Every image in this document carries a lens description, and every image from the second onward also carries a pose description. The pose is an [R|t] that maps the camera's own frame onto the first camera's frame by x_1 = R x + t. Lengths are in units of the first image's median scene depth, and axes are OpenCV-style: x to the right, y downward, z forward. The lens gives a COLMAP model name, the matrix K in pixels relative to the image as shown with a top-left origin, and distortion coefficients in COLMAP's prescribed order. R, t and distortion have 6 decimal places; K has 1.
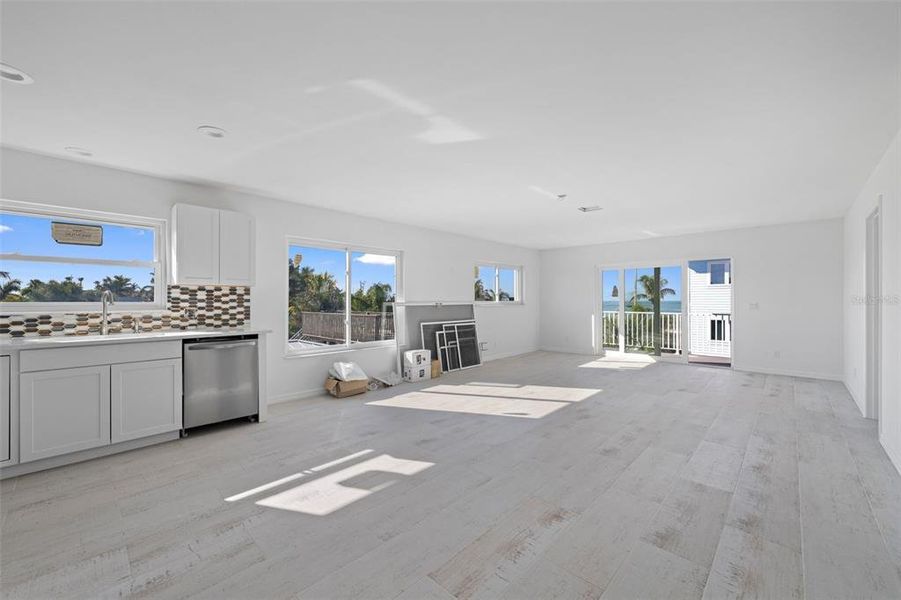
lens RADIAL K [[356.9, 0, 451.5], [0, 356.9, 299.1], [0, 0, 1]] dist [-0.002823, -0.001160]
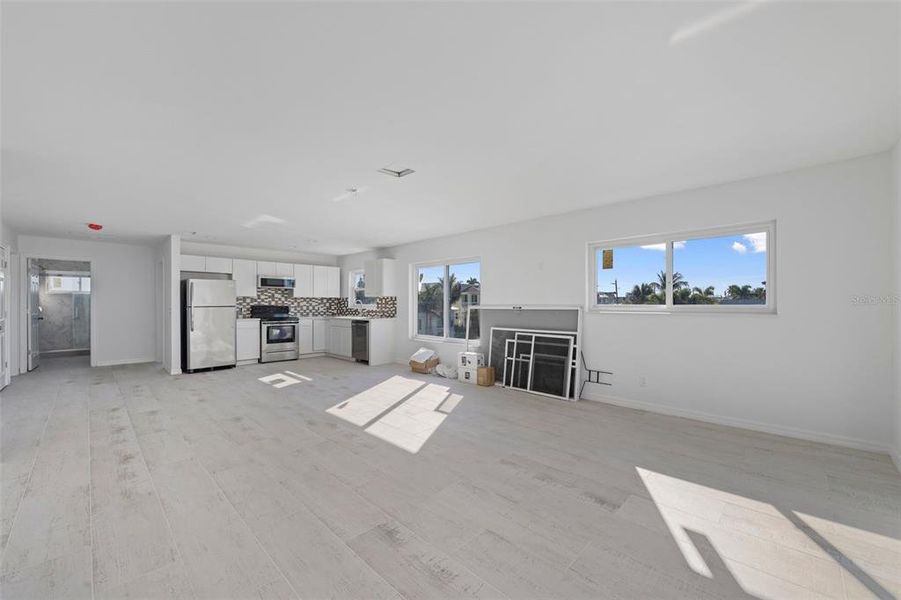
lens RADIAL K [[356.9, 0, 452.4], [0, 356.9, 307.3], [0, 0, 1]] dist [-0.002823, -0.001160]
pose [[-0.012882, 0.012206, -0.999843, 1.323042], [0.004893, 0.999914, 0.012144, 0.001348], [0.999905, -0.004736, -0.012940, 1.375784]]
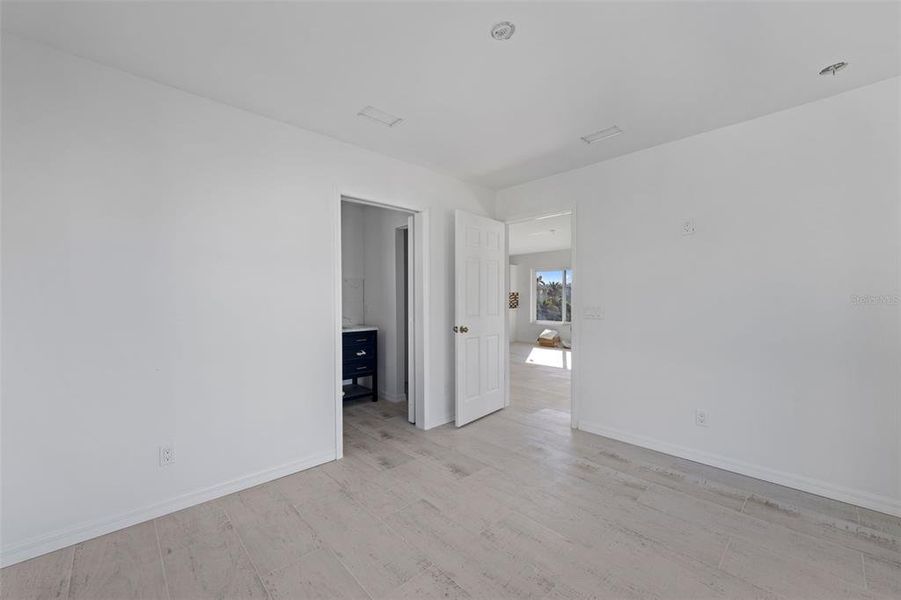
lens RADIAL K [[356.9, 0, 445.8], [0, 356.9, 306.2], [0, 0, 1]] dist [-0.002823, -0.001160]
pose [[-0.064184, 0.026210, -0.997594, 2.054079], [0.002154, 0.999656, 0.026125, -0.003684], [0.997936, -0.000472, -0.064218, 0.686930]]
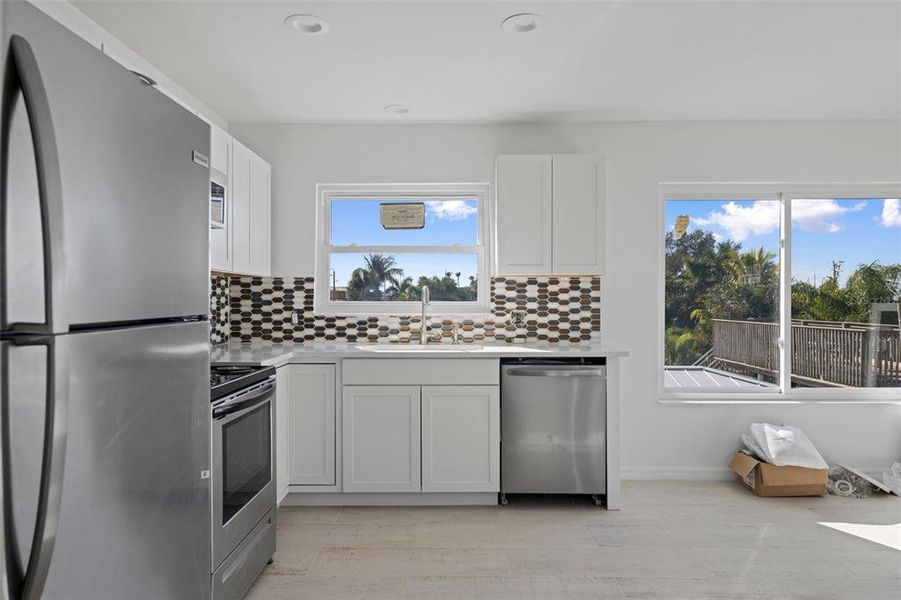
lens RADIAL K [[596.5, 0, 447.0], [0, 596.5, 300.5], [0, 0, 1]] dist [-0.008432, 0.001343]
pose [[0.676419, 0.001138, -0.736516, -0.002495], [0.003350, 0.999984, 0.004622, 0.000536], [0.736510, -0.005593, 0.676404, 0.140982]]
